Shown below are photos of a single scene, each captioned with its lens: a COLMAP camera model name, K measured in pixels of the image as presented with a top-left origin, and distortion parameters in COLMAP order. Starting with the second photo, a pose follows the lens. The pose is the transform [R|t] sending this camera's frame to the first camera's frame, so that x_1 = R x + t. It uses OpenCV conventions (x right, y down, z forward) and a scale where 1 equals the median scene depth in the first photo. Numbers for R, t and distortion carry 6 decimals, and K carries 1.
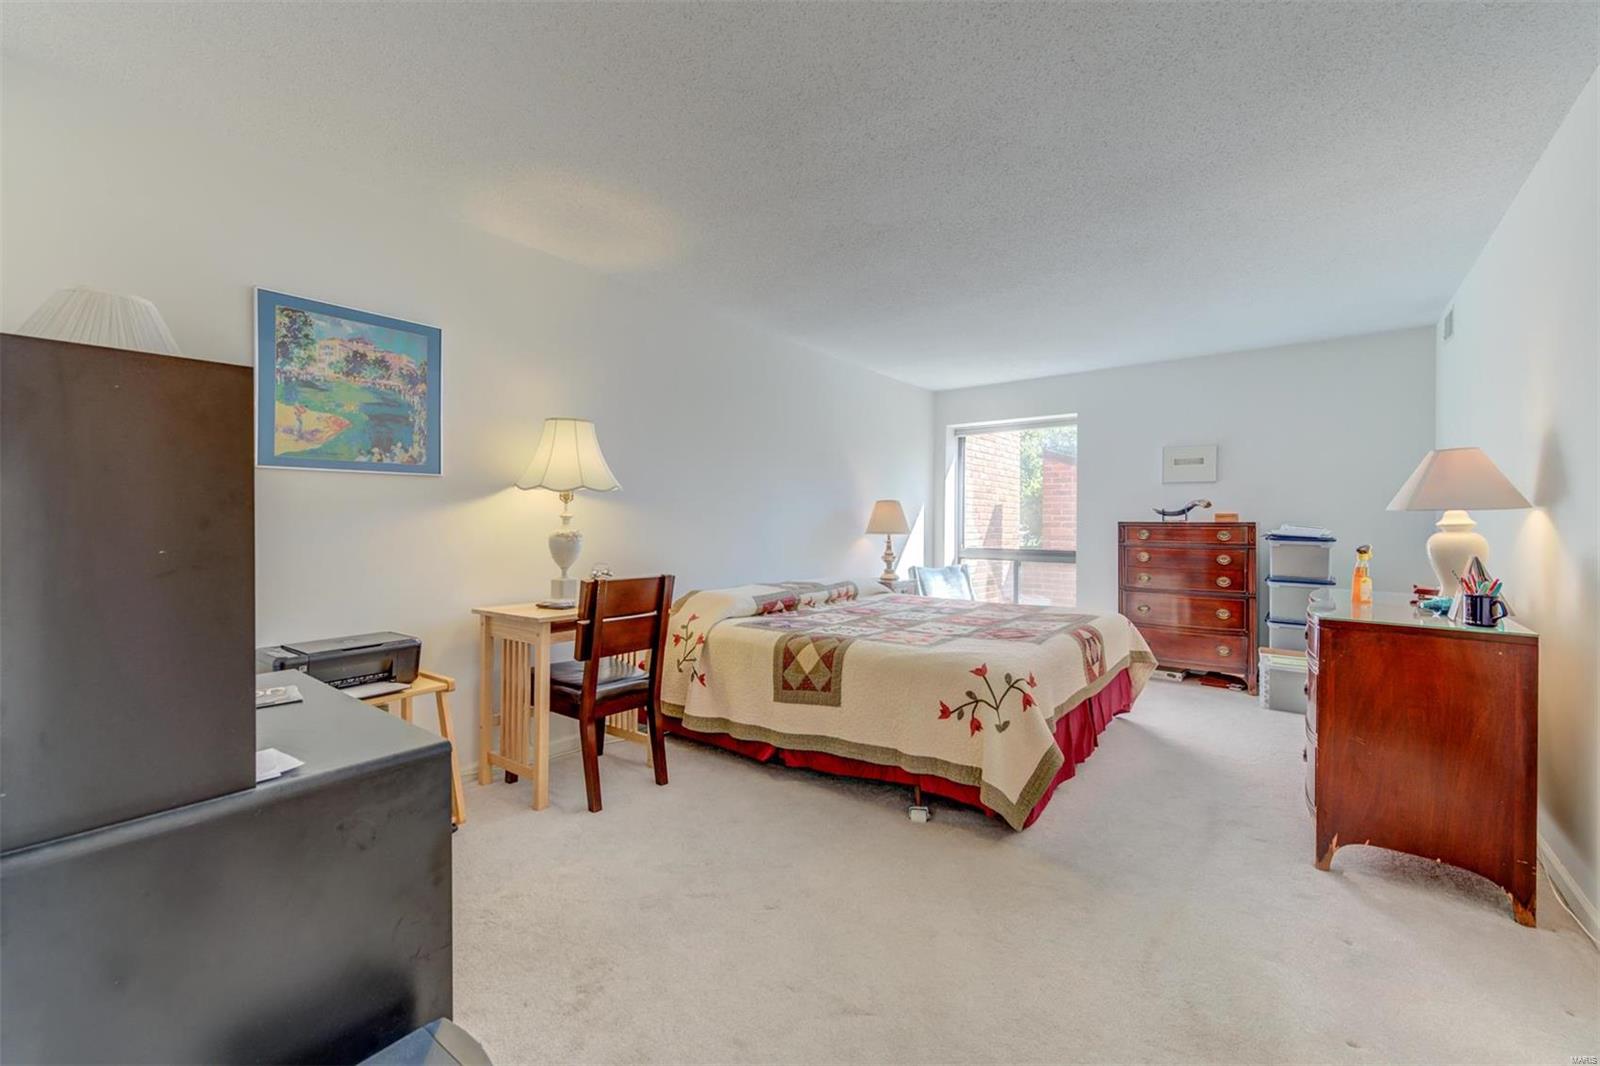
lens RADIAL K [[662.0, 0, 802.7], [0, 662.0, 523.1], [0, 0, 1]] dist [0.002385, 0.000025]
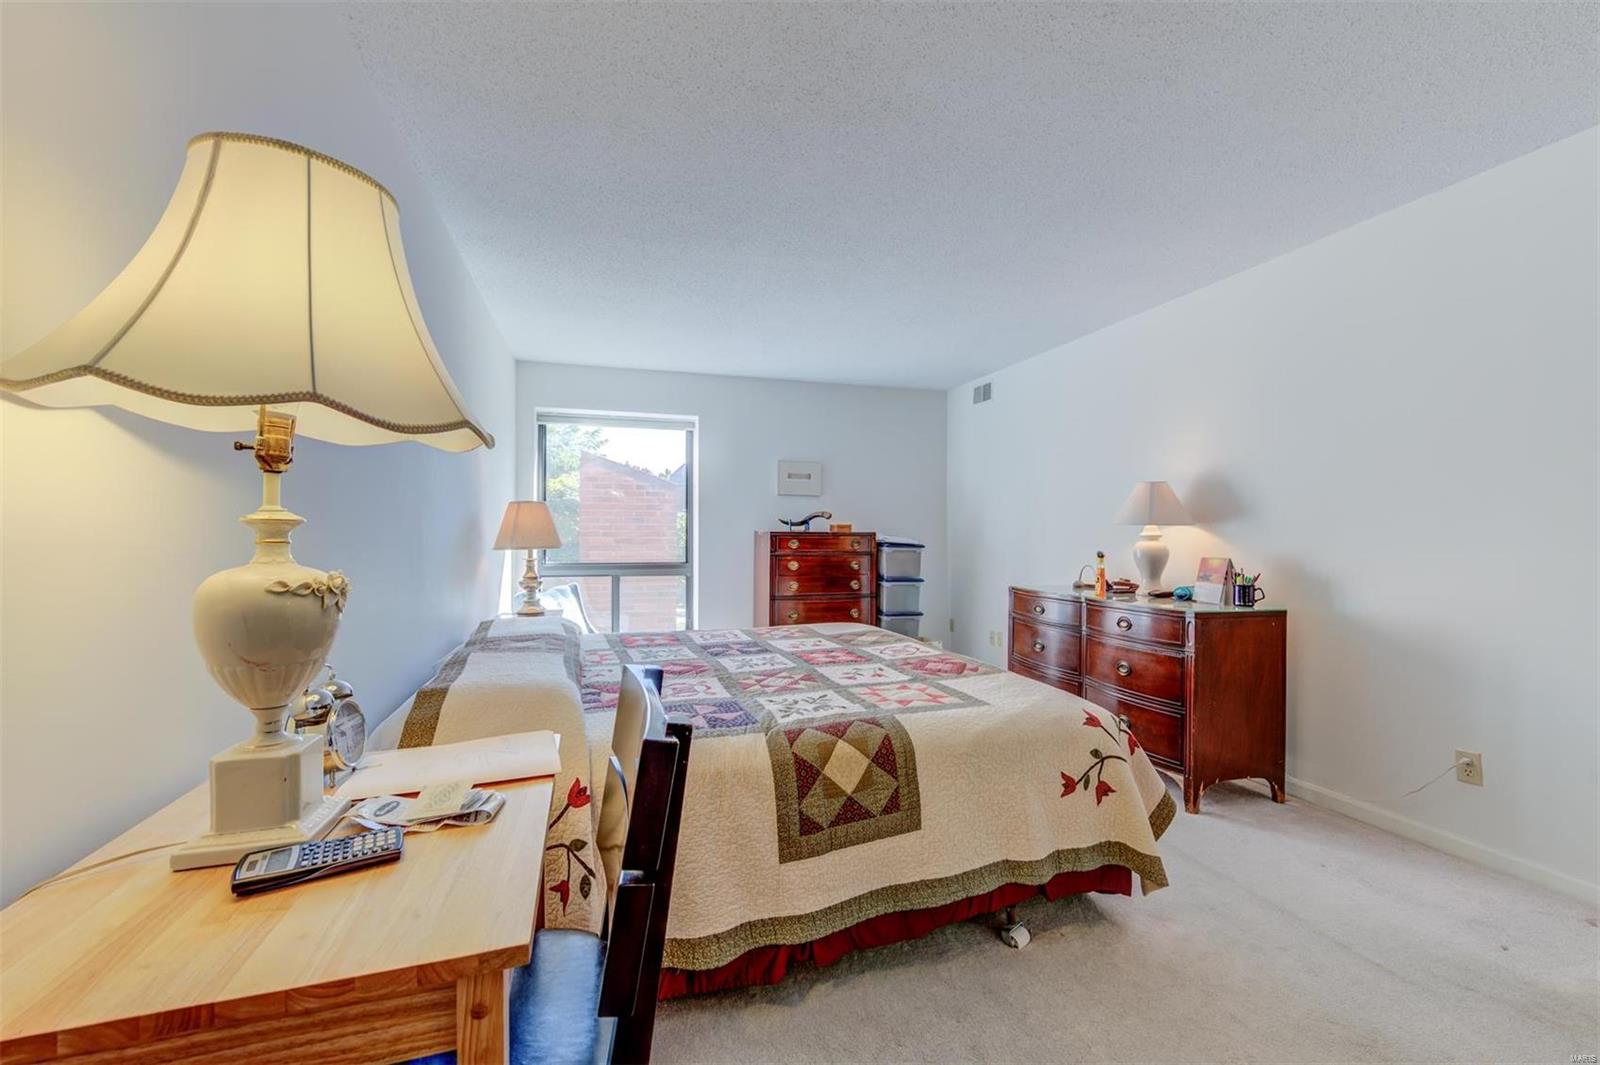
lens RADIAL K [[636.8, 0, 800.0], [0, 636.8, 532.5], [0, 0, 1]] dist [0.002032, 0.000026]
pose [[0.579503, -0.002516, 0.814966, -0.478024], [-0.001210, 0.999991, 0.003948, -0.007897], [-0.814969, -0.003274, 0.579495, 0.701167]]
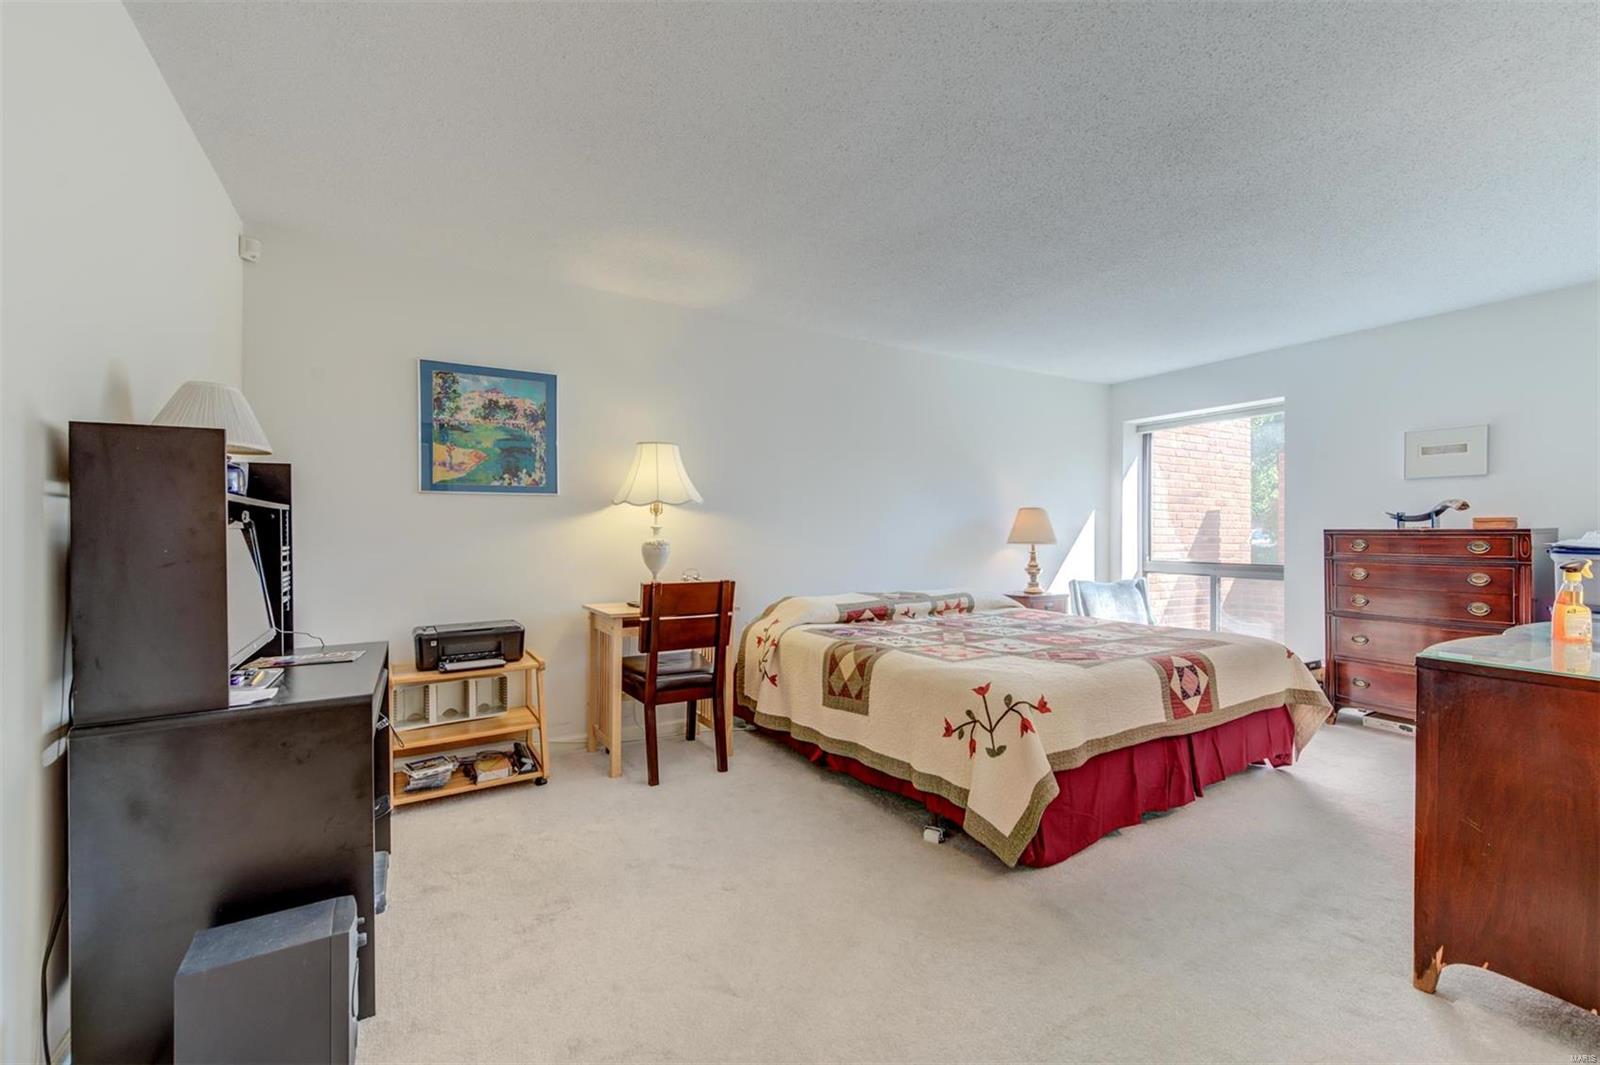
lens RADIAL K [[662.5, 0, 793.5], [0, 662.5, 533.3], [0, 0, 1]] dist [0.001055, -0.000074]
pose [[0.927780, -0.003577, -0.373111, 0.309306], [0.003514, 0.999993, -0.000849, 0.002054], [0.373112, -0.000524, 0.927786, 0.027750]]
